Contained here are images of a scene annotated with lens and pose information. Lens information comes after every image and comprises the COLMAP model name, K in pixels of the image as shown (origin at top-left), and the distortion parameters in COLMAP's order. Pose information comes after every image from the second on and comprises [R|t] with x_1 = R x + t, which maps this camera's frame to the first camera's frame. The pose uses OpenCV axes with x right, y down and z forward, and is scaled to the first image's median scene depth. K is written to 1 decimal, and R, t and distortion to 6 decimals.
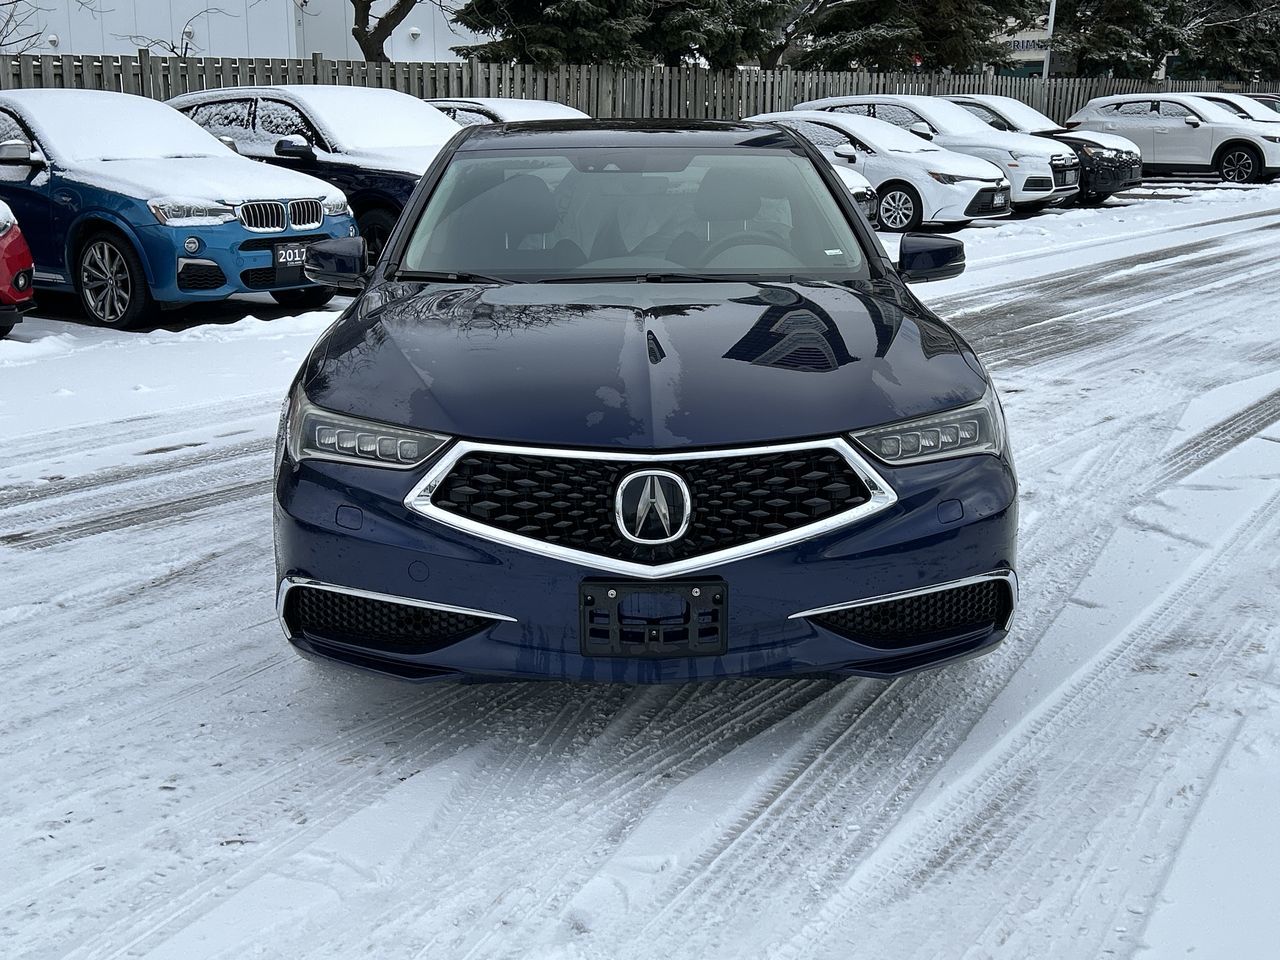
lens RADIAL K [[1573.2, 0, 627.9], [0, 1573.2, 473.6], [0, 0, 1]] dist [0.171210, -0.443811]
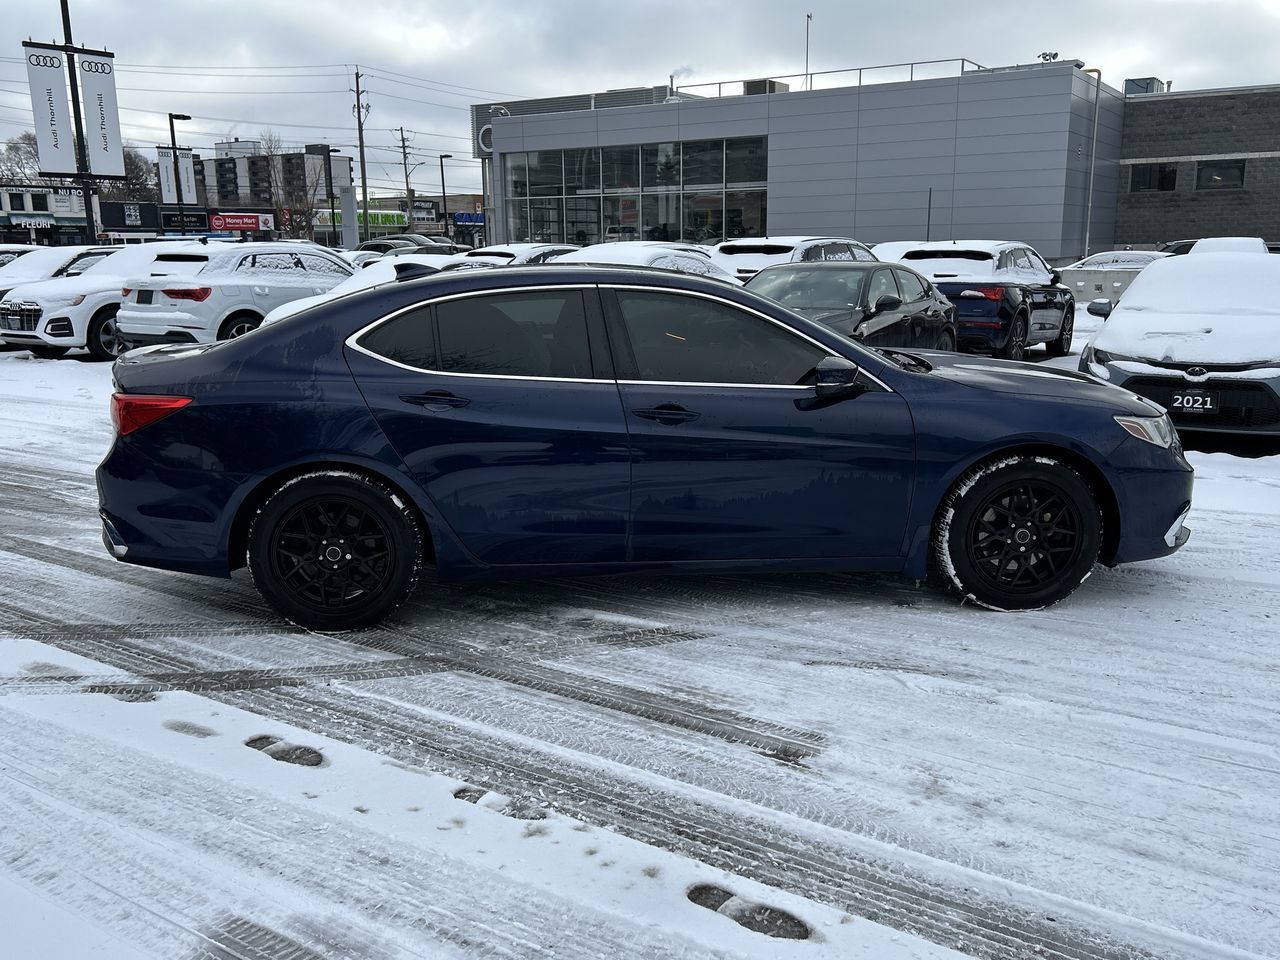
lens RADIAL K [[1112.8, 0, 634.3], [0, 1112.8, 485.1], [0, 0, 1]] dist [0.085825, -0.117718]
pose [[-0.043256, -0.203404, 0.978139, -1.156510], [0.227349, 0.951364, 0.207891, -0.297398], [-0.972852, 0.231372, 0.005091, 1.280231]]
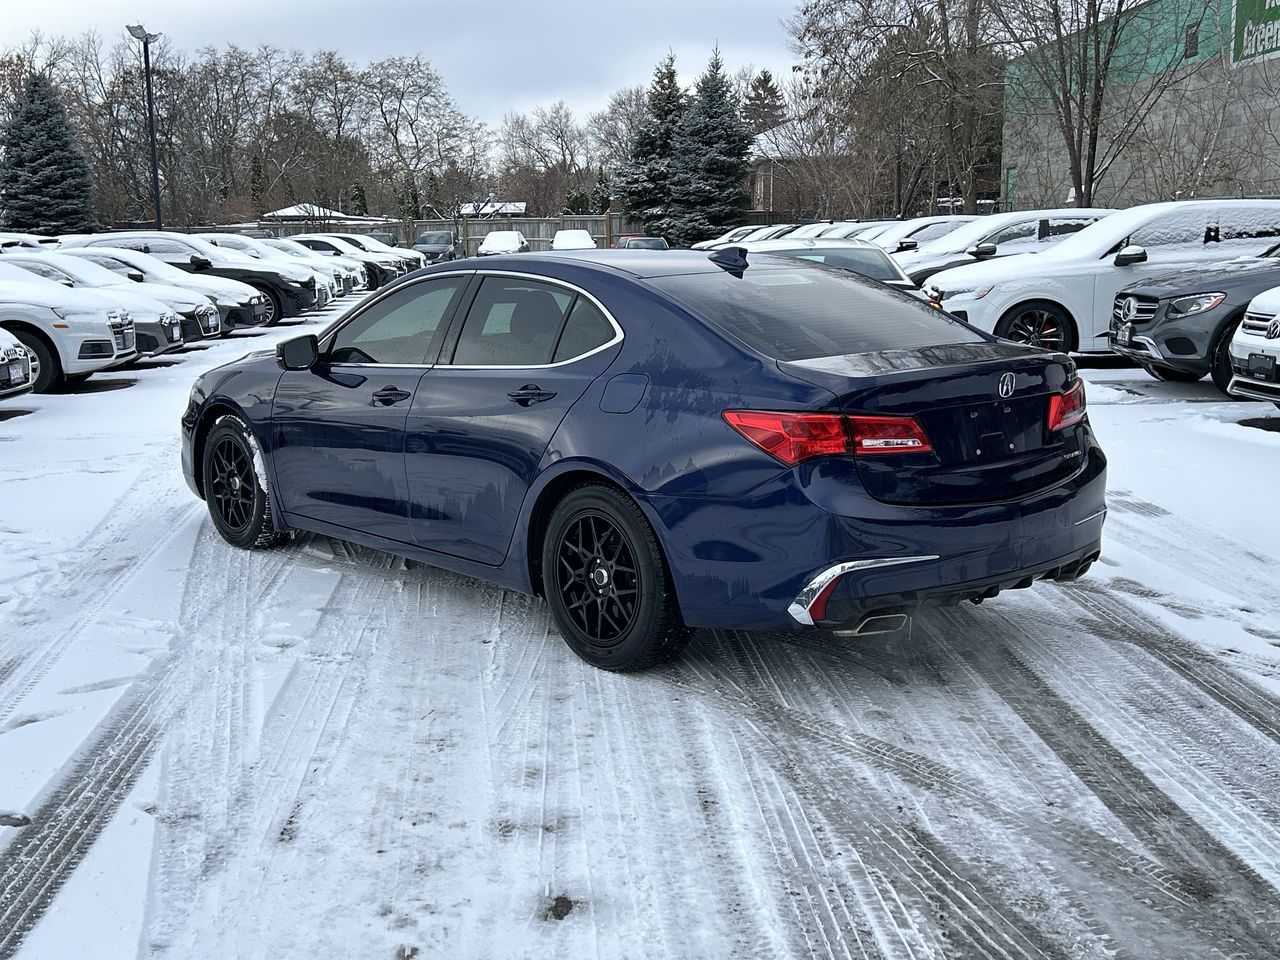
lens RADIAL K [[1452.8, 0, 632.2], [0, 1452.8, 480.0], [0, 0, 1]] dist [0.163232, -0.398935]
pose [[-0.772399, 0.120926, -0.623520, 0.853627], [-0.120061, 0.936210, 0.330298, -0.538740], [0.623687, 0.329982, -0.708609, 2.338238]]
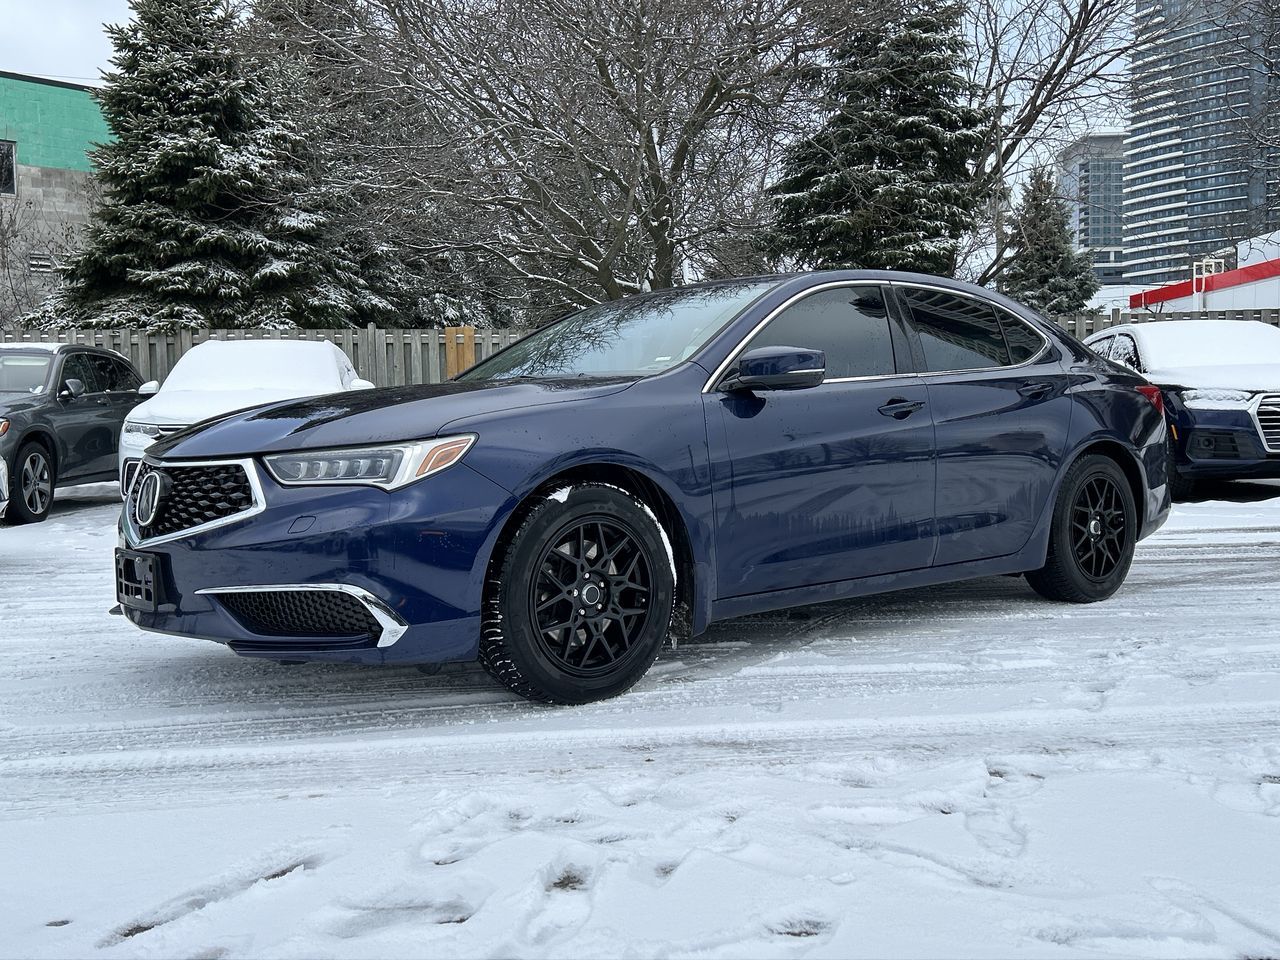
lens RADIAL K [[1241.2, 0, 637.6], [0, 1241.2, 478.6], [0, 0, 1]] dist [0.120293, -0.254582]
pose [[0.628048, 0.030818, -0.777564, 0.849740], [-0.154318, 0.984303, -0.085632, 0.024195], [0.762720, 0.173773, 0.622945, 0.468957]]
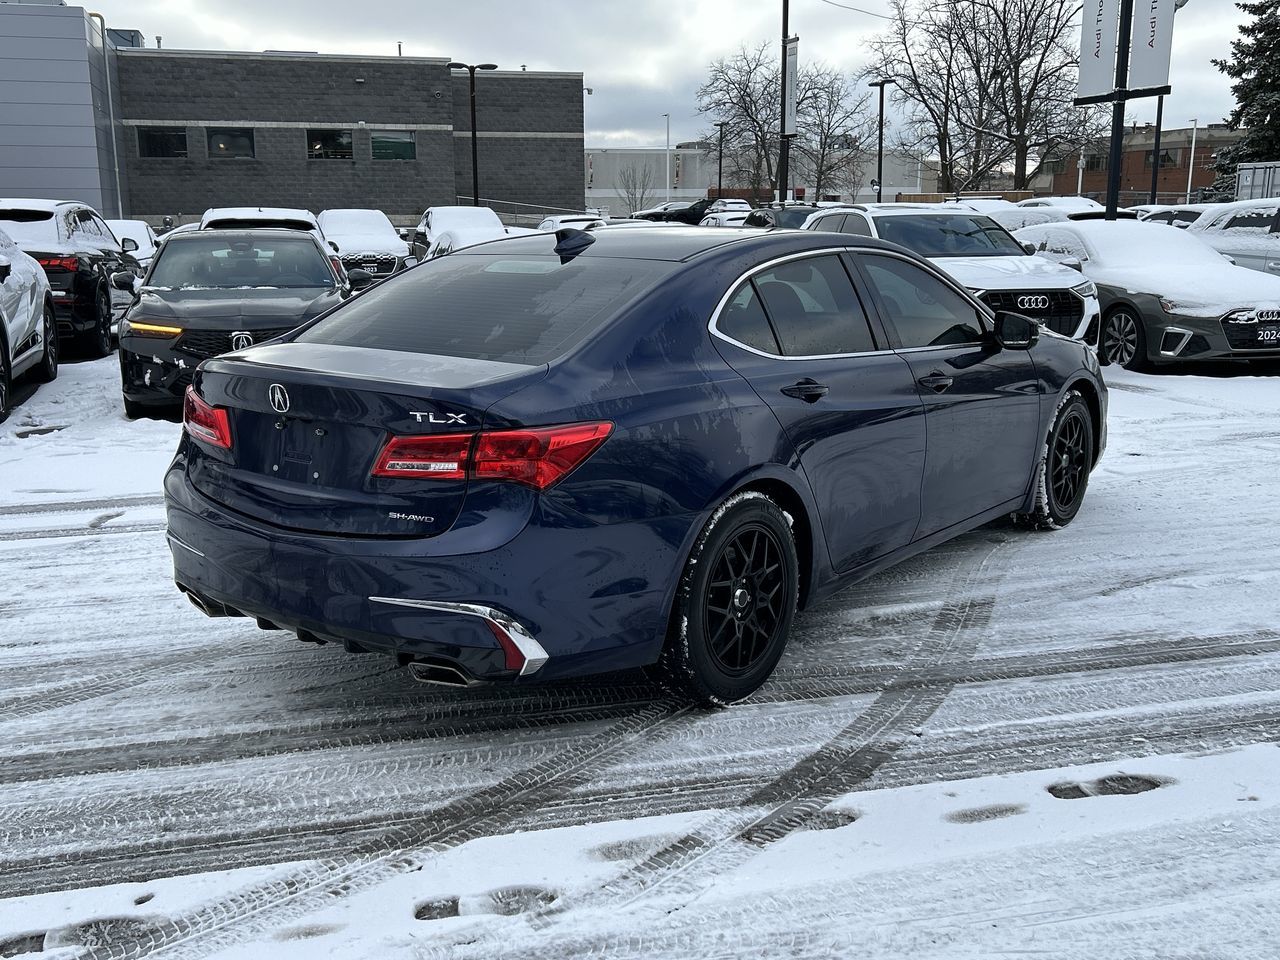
lens RADIAL K [[1278.1, 0, 620.1], [0, 1278.1, 483.3], [0, 0, 1]] dist [0.102216, -0.177084]
pose [[-0.771521, -0.123874, 0.624028, -0.671673], [0.147280, 0.919441, 0.364605, -0.499336], [-0.618922, 0.373207, -0.691124, 2.179057]]
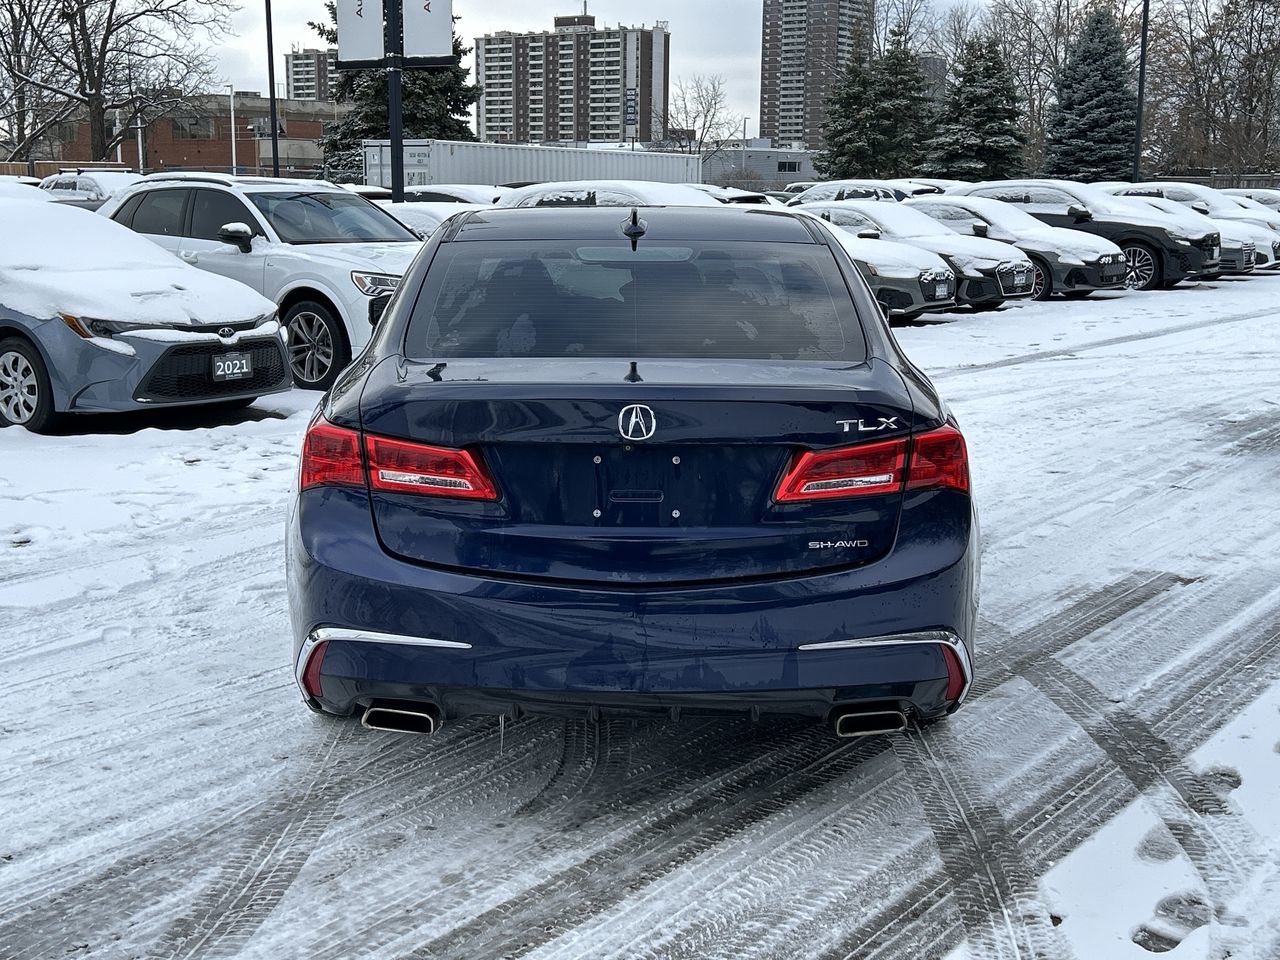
lens RADIAL K [[1573.2, 0, 627.9], [0, 1573.2, 473.6], [0, 0, 1]] dist [0.171210, -0.443811]
pose [[-0.999833, -0.006401, 0.017093, -0.019579], [0.000732, 0.921672, 0.387969, -0.564265], [-0.018237, 0.387917, -0.921514, 2.459121]]
